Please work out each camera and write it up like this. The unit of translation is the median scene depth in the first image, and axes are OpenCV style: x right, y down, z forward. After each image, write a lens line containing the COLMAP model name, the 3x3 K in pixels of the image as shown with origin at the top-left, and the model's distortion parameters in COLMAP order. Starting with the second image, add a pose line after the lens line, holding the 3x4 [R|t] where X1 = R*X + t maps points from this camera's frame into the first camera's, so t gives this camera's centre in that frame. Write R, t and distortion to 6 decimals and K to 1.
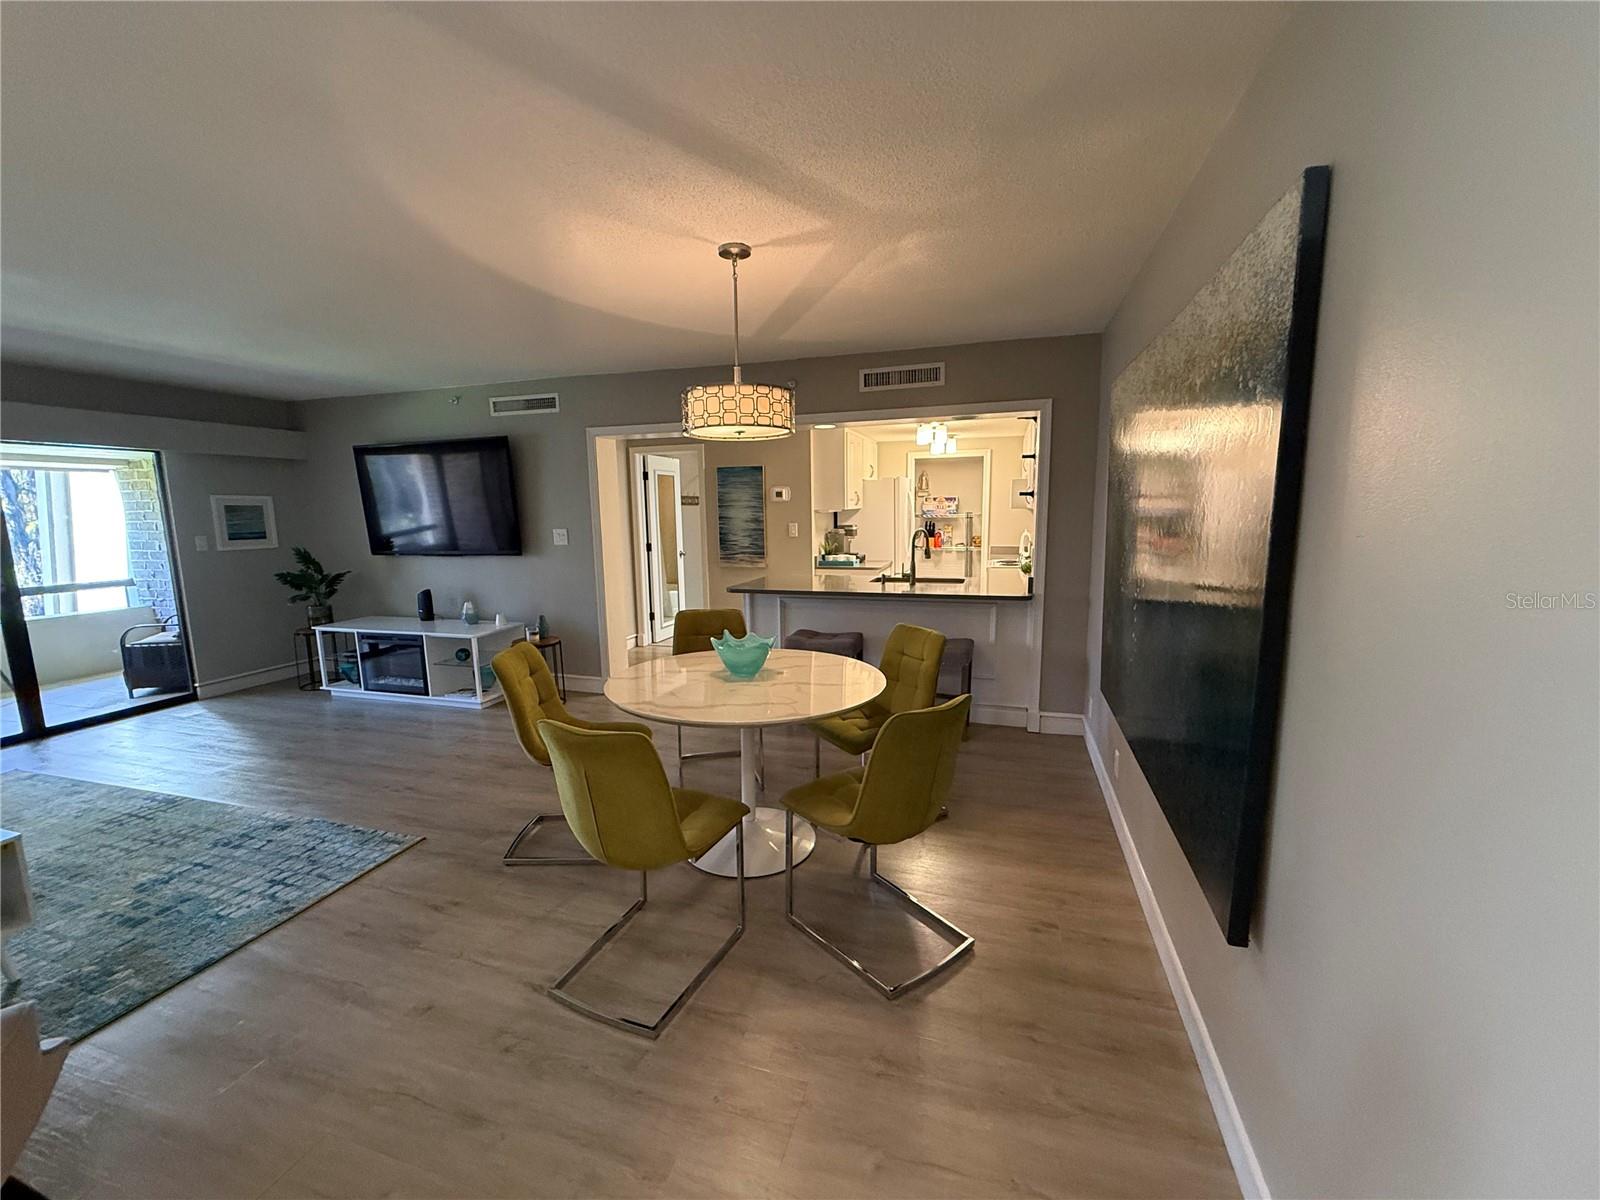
lens RADIAL K [[636.4, 0, 801.0], [0, 636.4, 602.2], [0, 0, 1]] dist [-0.002309, -0.000064]
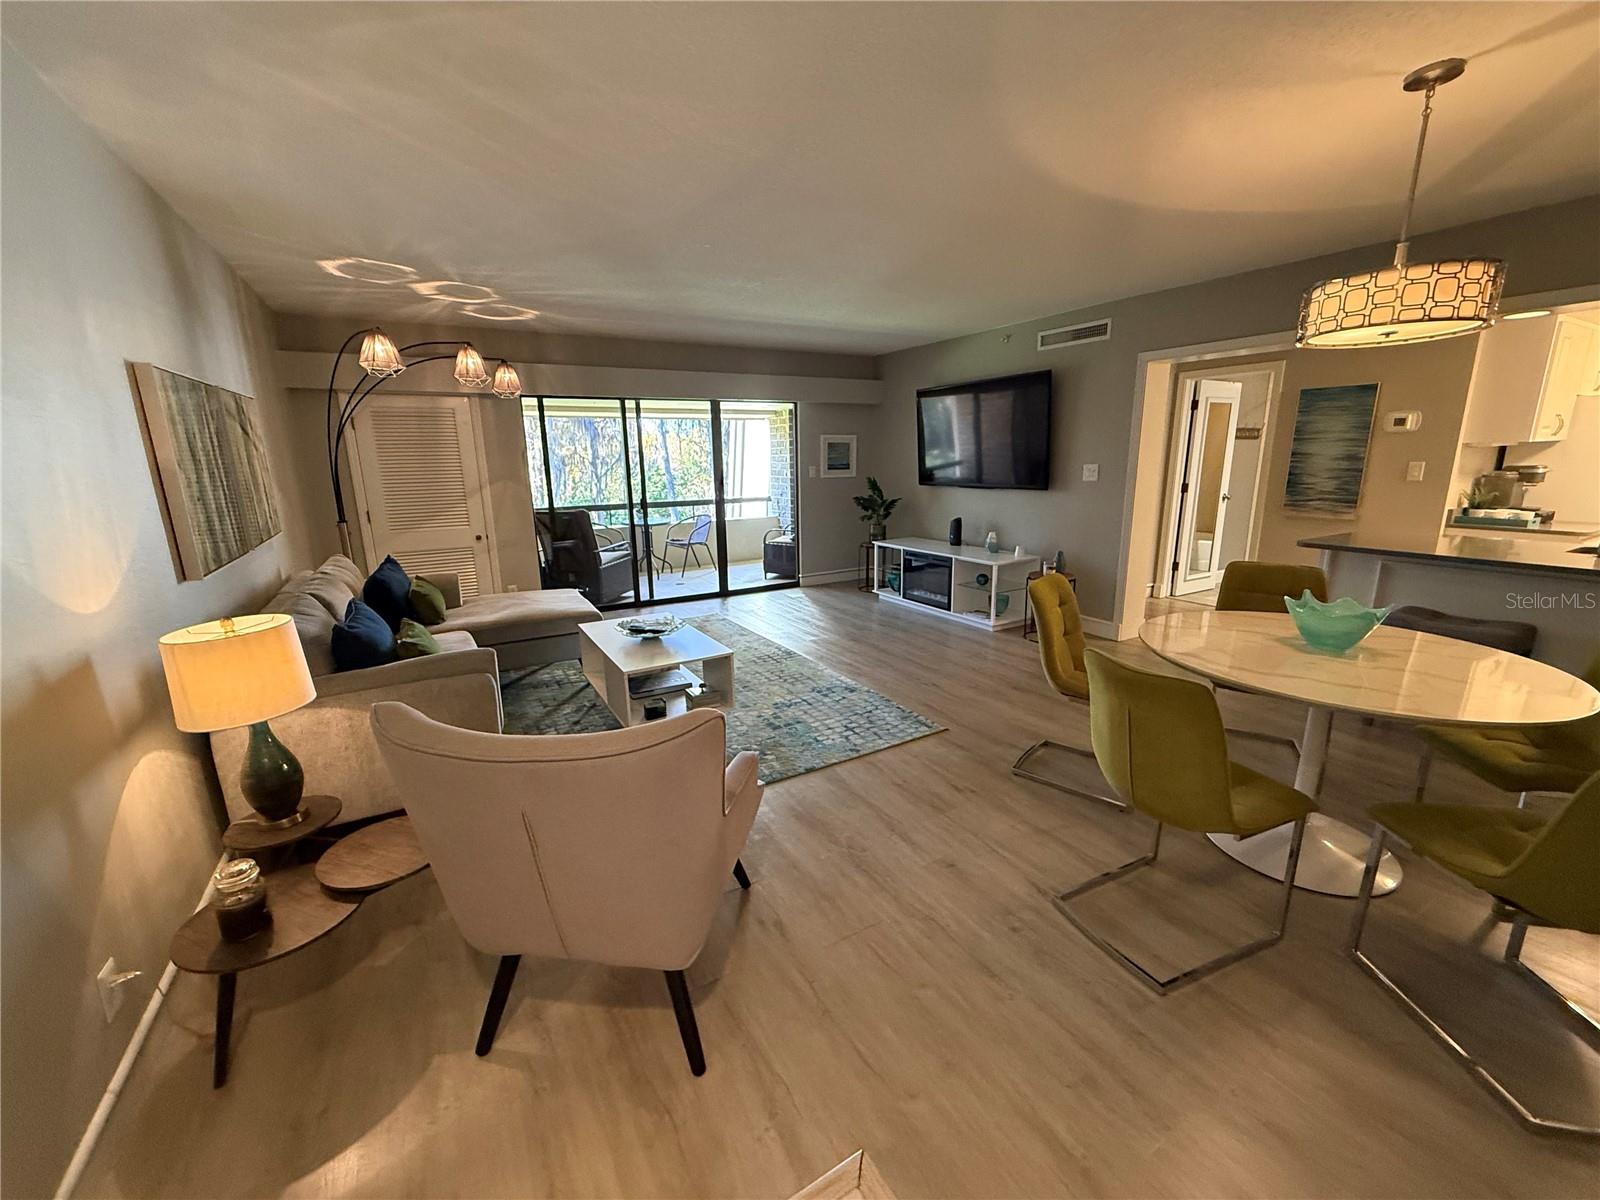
lens RADIAL K [[636.4, 0, 801.0], [0, 636.4, 602.2], [0, 0, 1]] dist [-0.002309, -0.000064]
pose [[0.733106, 0.156519, -0.661859, -0.033168], [-0.093882, 0.987131, 0.129453, 0.009549], [0.673604, -0.032766, 0.738366, -0.023548]]
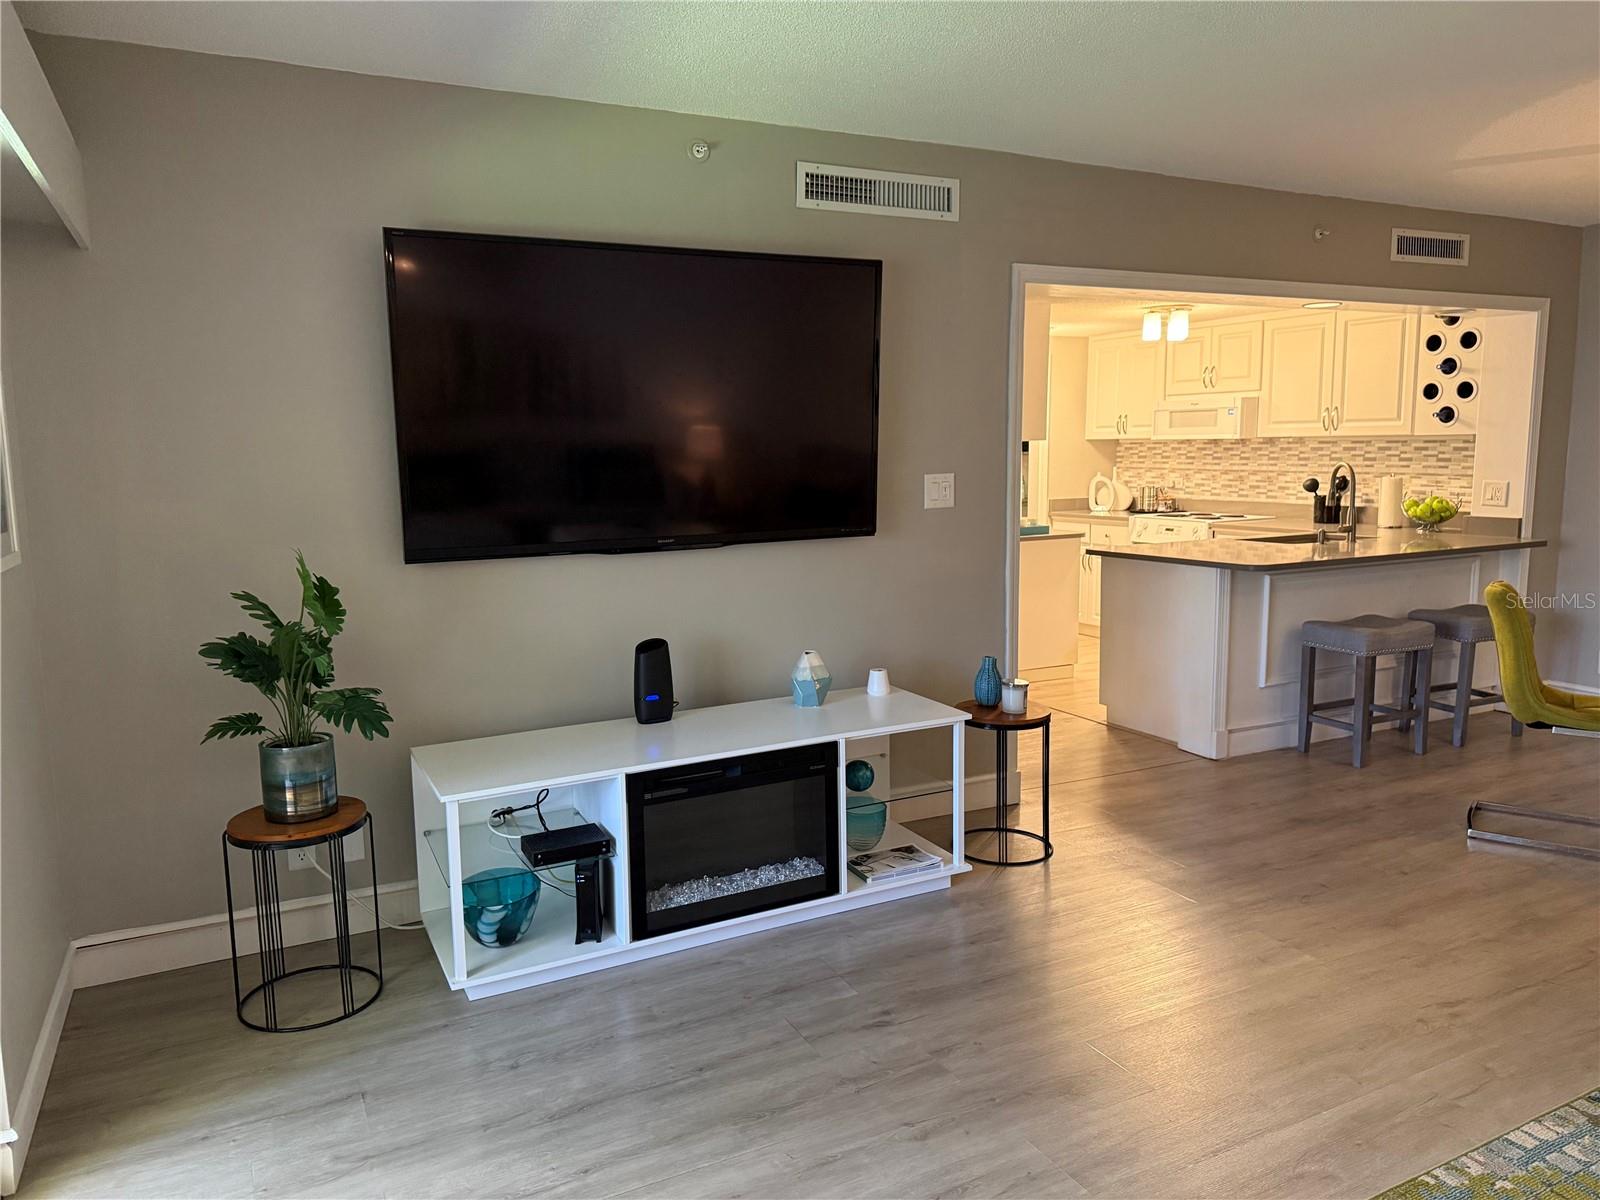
lens RADIAL K [[1106.3, 0, 800.0], [0, 1106.3, 600.0], [0, 0, 1]] dist [0.079107, -0.090237]
pose [[0.724343, -0.090286, 0.683502, -1.185283], [0.103578, 0.994387, 0.021585, -0.058684], [-0.681615, 0.055160, 0.729629, 0.554989]]
